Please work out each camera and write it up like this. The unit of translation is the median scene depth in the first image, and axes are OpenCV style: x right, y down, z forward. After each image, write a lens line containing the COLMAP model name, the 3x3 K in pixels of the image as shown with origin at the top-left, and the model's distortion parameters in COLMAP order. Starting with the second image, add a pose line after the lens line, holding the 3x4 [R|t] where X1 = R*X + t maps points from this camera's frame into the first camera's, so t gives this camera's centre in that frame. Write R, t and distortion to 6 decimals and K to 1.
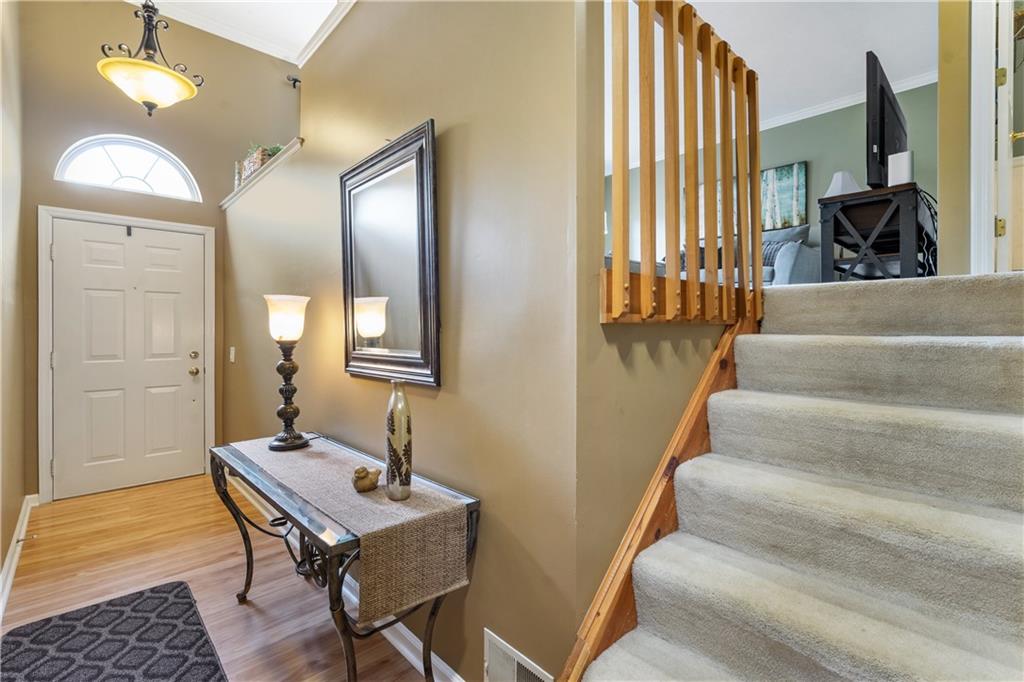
lens RADIAL K [[464.8, 0, 512.9], [0, 464.8, 340.9], [0, 0, 1]] dist [-0.002733, -0.000610]
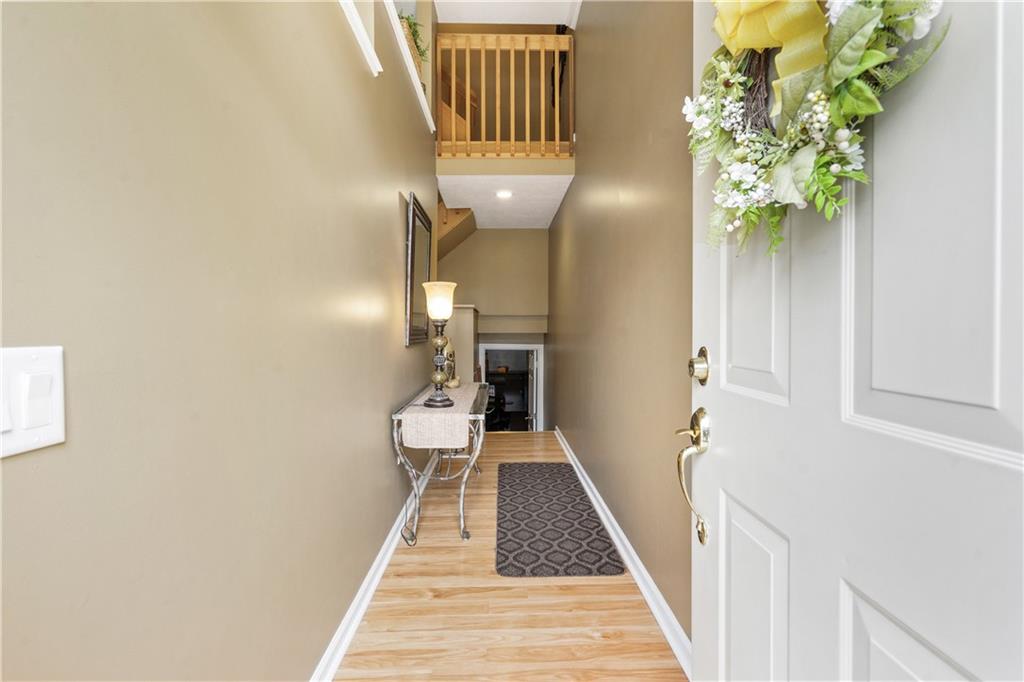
lens RADIAL K [[464.8, 0, 512.1], [0, 464.8, 333.6], [0, 0, 1]] dist [-0.002733, -0.000610]
pose [[-0.751760, 0.001212, 0.659435, -1.524993], [0.015999, 0.999737, 0.016402, 0.020599], [-0.659242, 0.022880, -0.751582, 1.888699]]
